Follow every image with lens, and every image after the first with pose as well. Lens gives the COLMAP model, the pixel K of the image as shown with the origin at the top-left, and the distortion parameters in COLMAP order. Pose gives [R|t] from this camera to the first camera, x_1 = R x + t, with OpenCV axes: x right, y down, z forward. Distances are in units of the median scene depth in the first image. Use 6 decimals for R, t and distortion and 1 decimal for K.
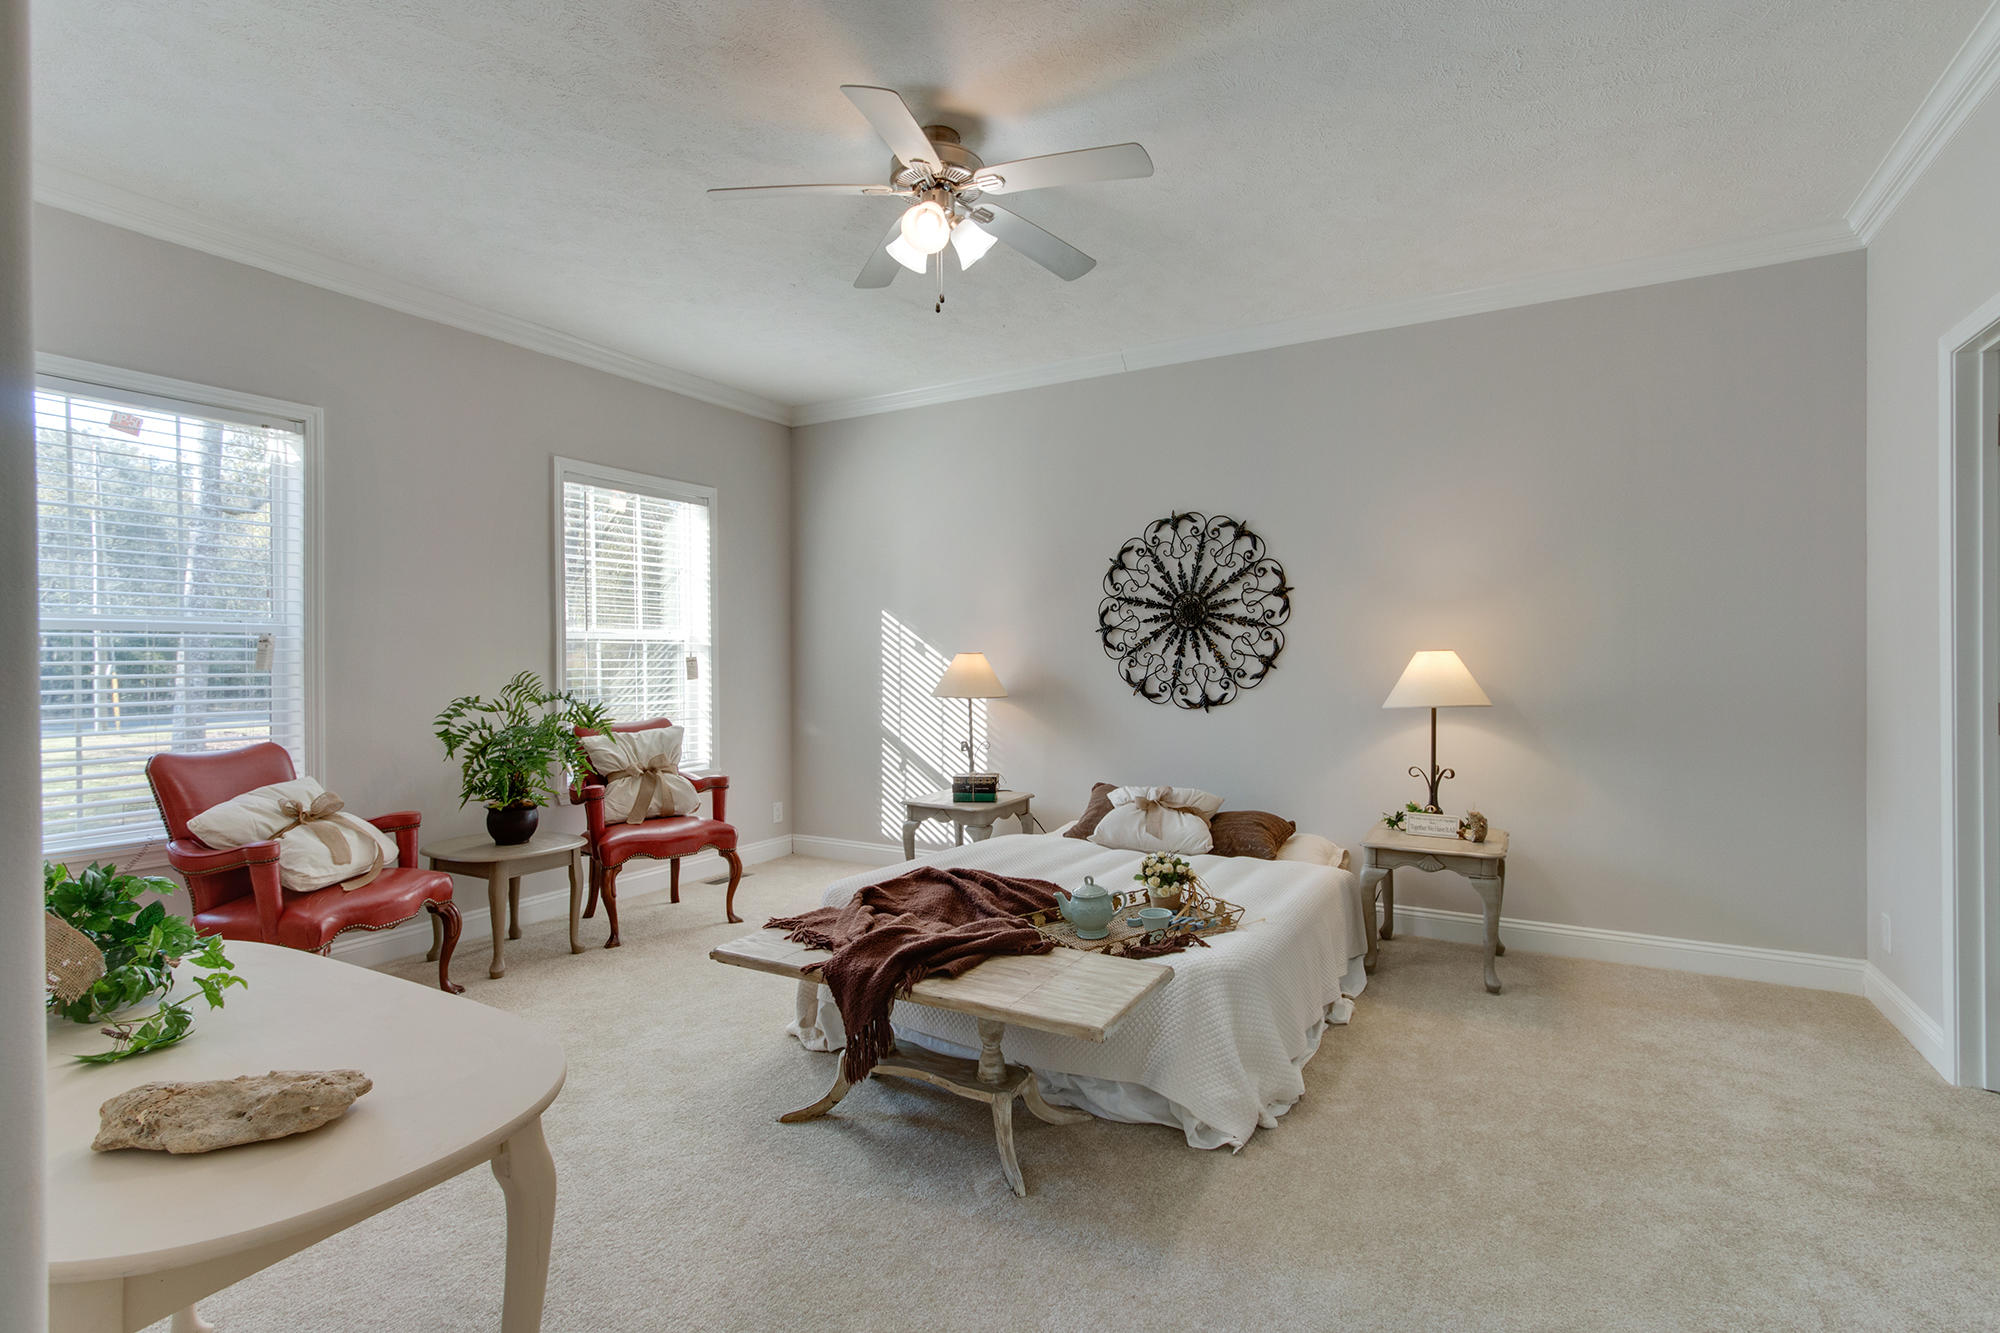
lens RADIAL K [[959.8, 0, 1002.4], [0, 959.8, 656.5], [0, 0, 1]] dist [0.014731, 0.000241]
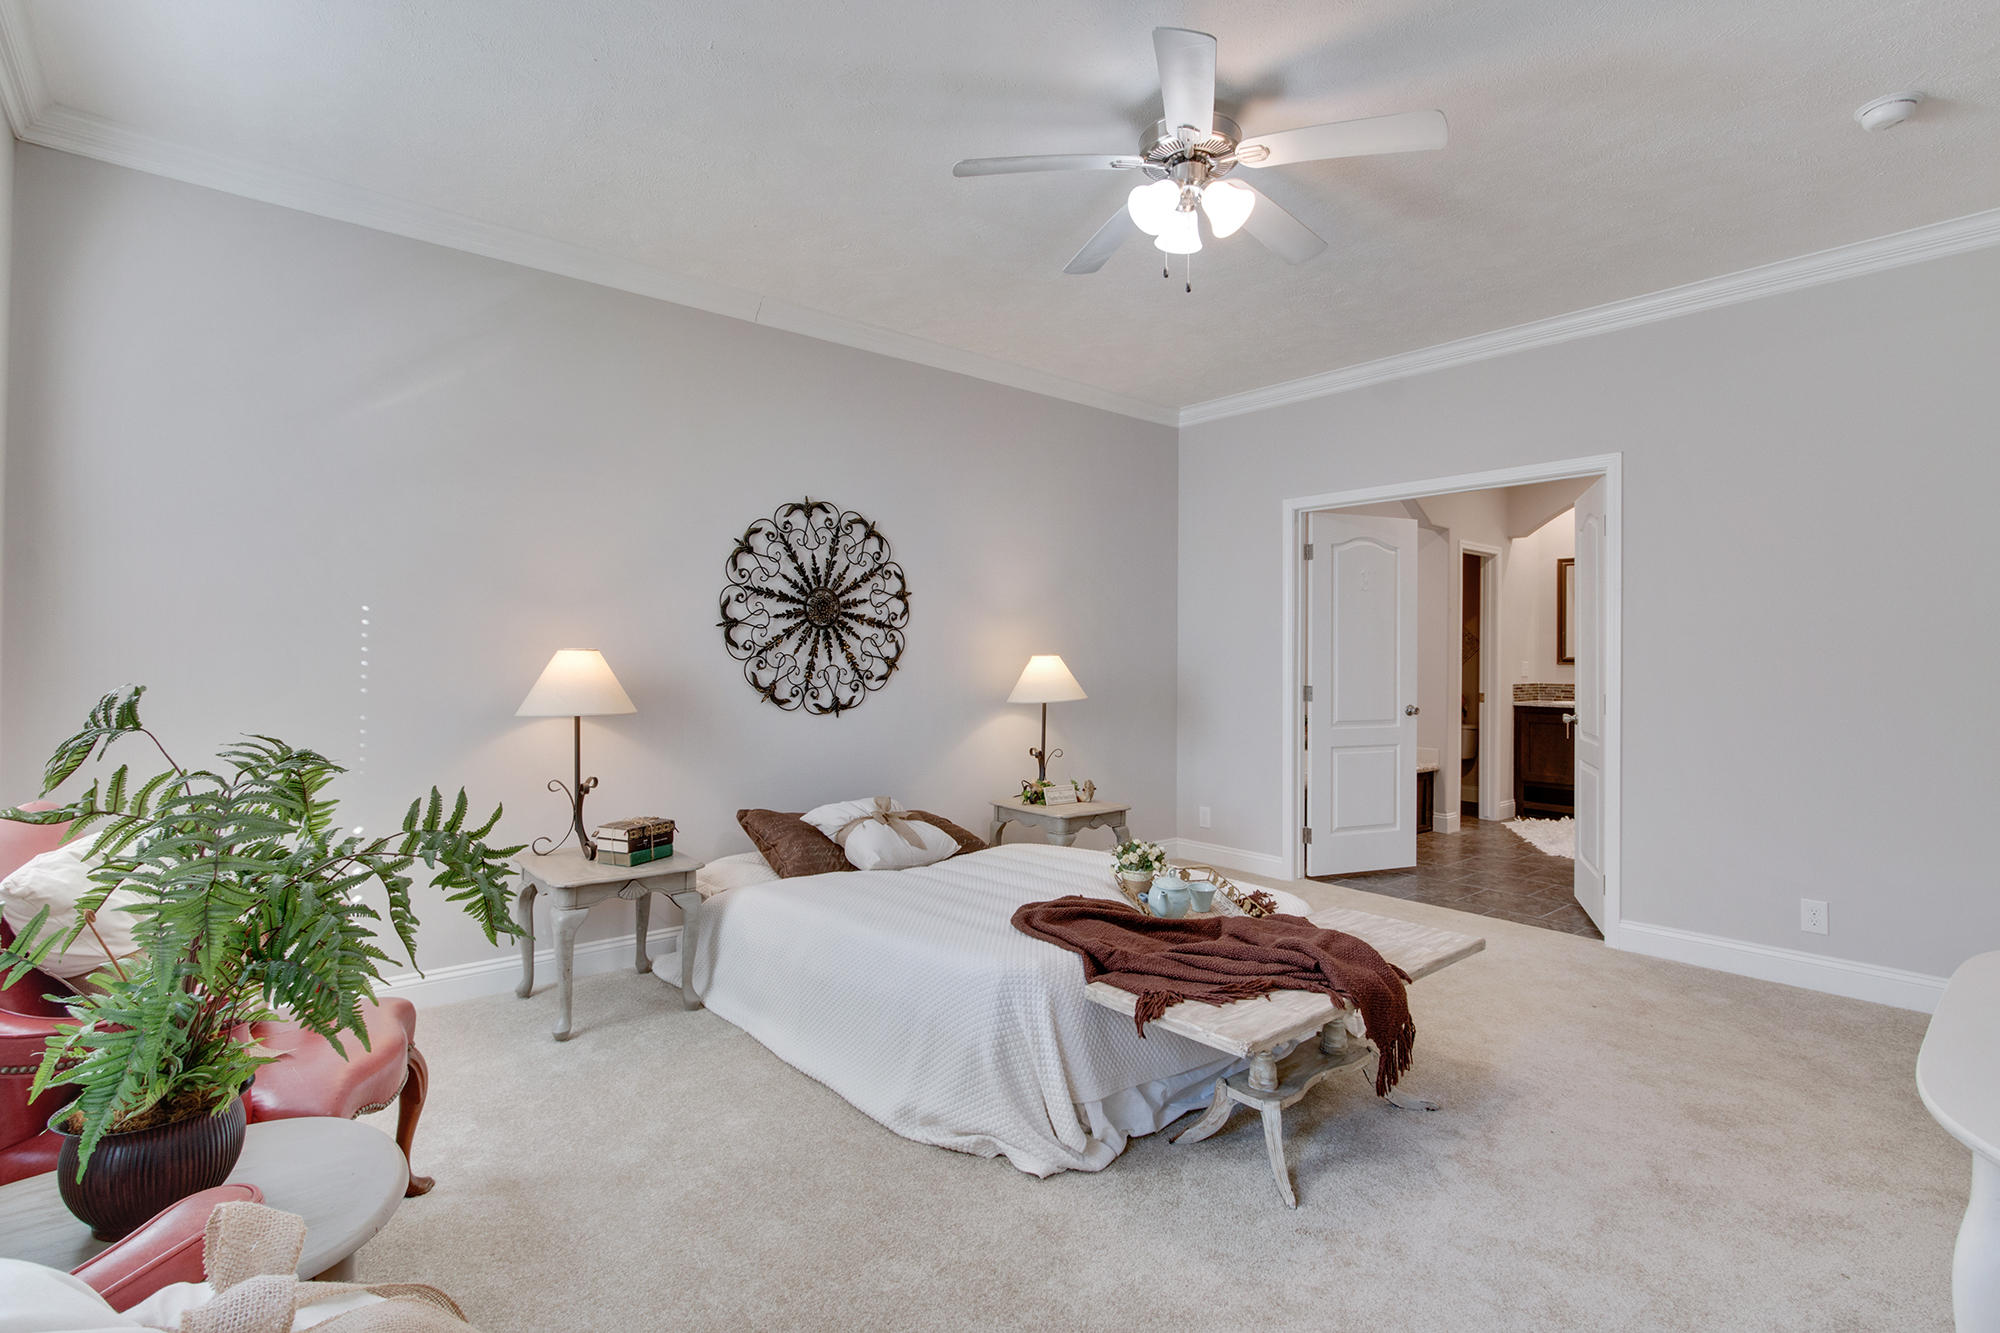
lens RADIAL K [[959.8, 0, 1002.4], [0, 959.8, 656.5], [0, 0, 1]] dist [0.014731, 0.000241]
pose [[0.328320, 0.007128, 0.944540, -0.623326], [-0.008964, 0.999950, -0.004430, 0.001593], [-0.944524, -0.007012, 0.328367, 0.534367]]
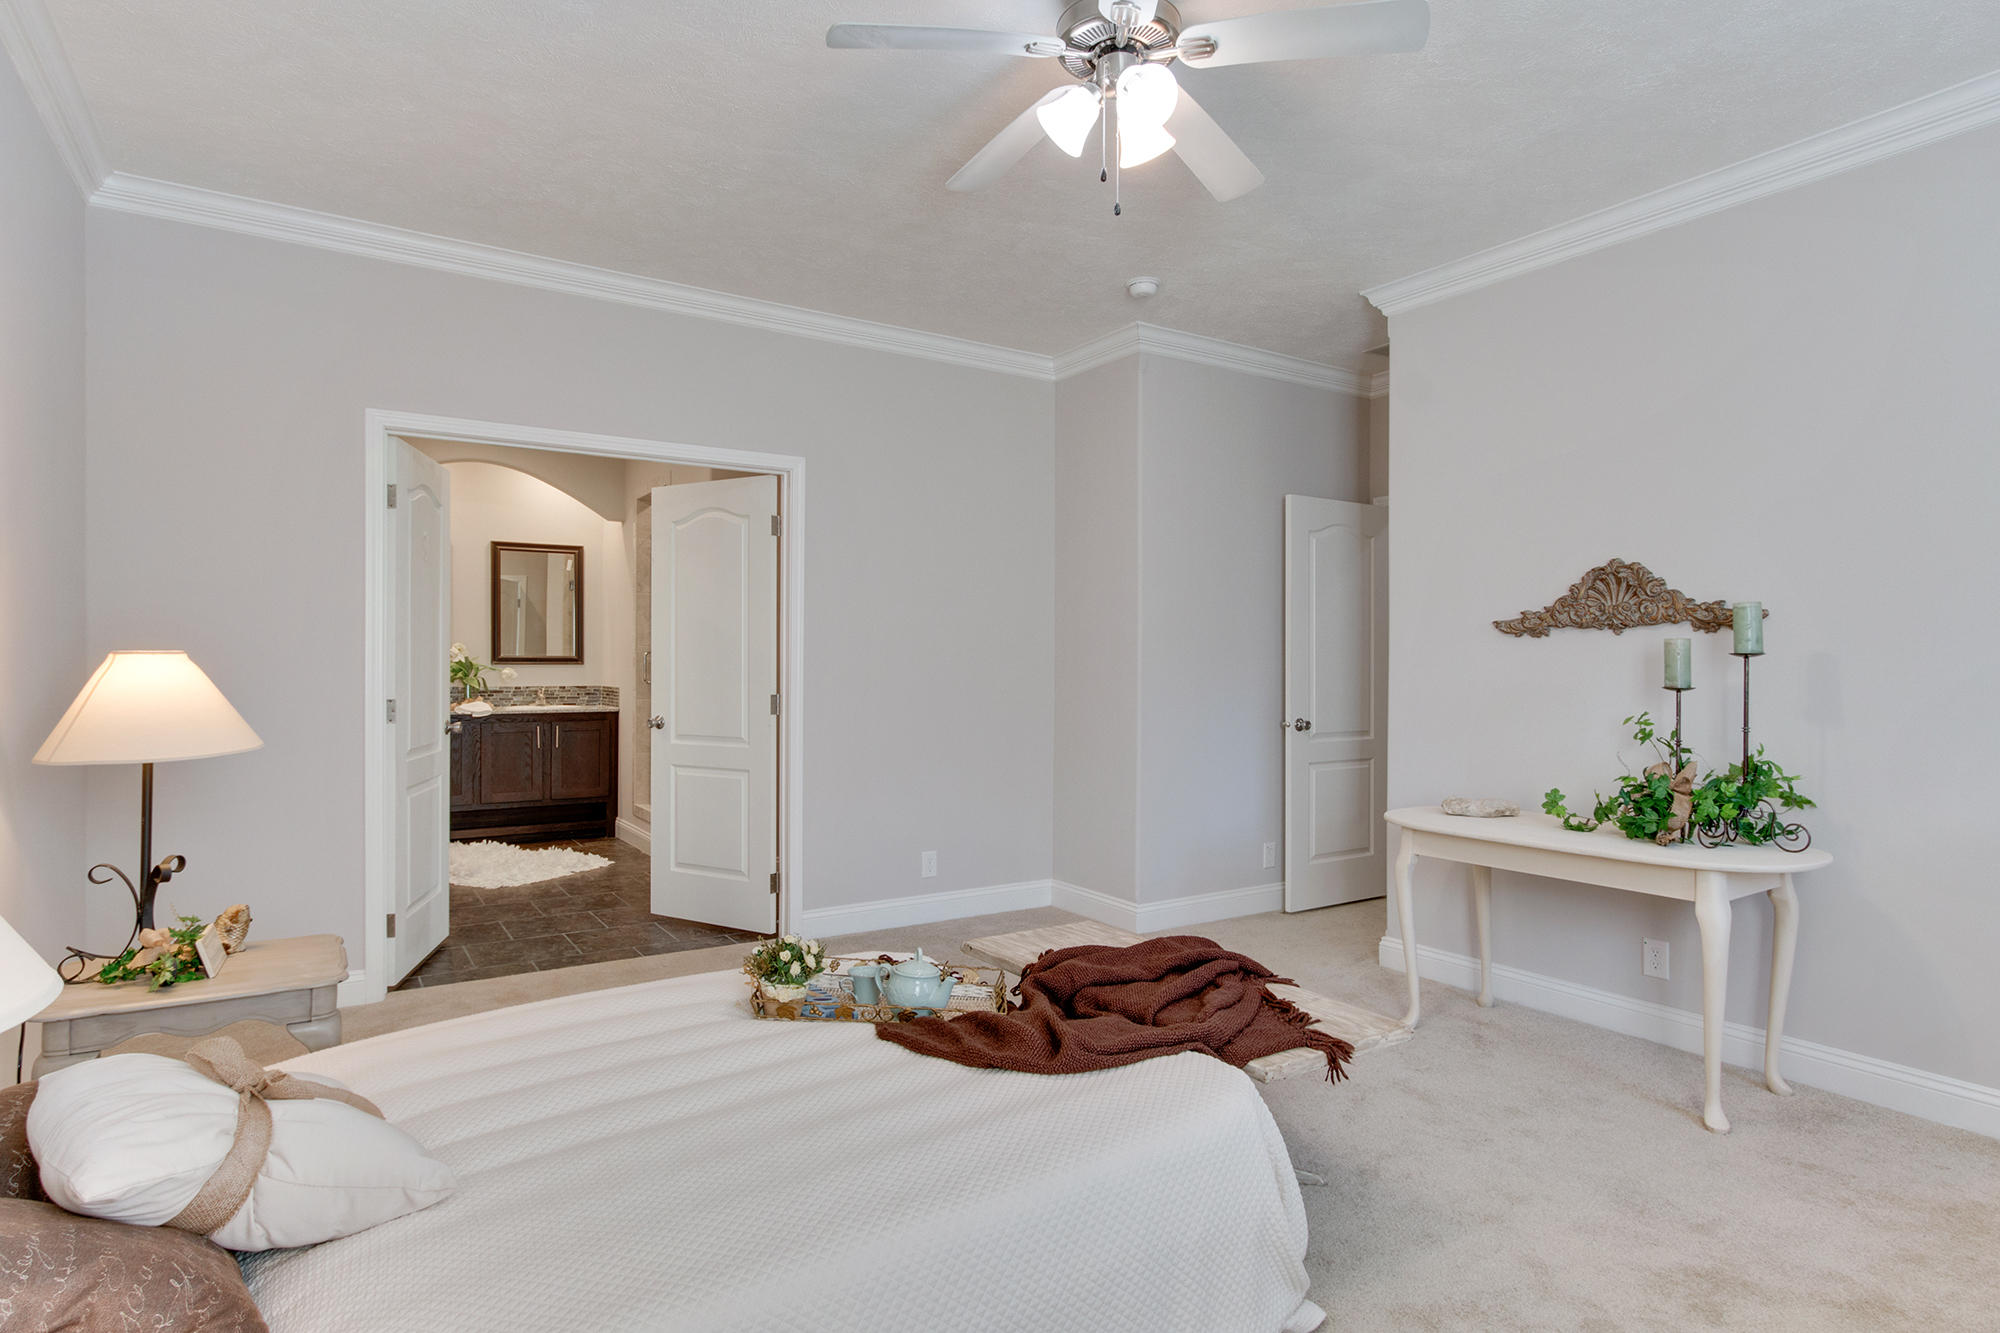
lens RADIAL K [[1102.5, 0, 1000.0], [0, 1102.5, 666.5], [0, 0, 1]] dist [0.018902, 0.000218]
pose [[-0.888967, -0.003722, 0.457956, -0.240443], [-0.004175, 0.999991, 0.000023, 0.001199], [-0.457952, -0.001891, -0.888975, 1.135475]]
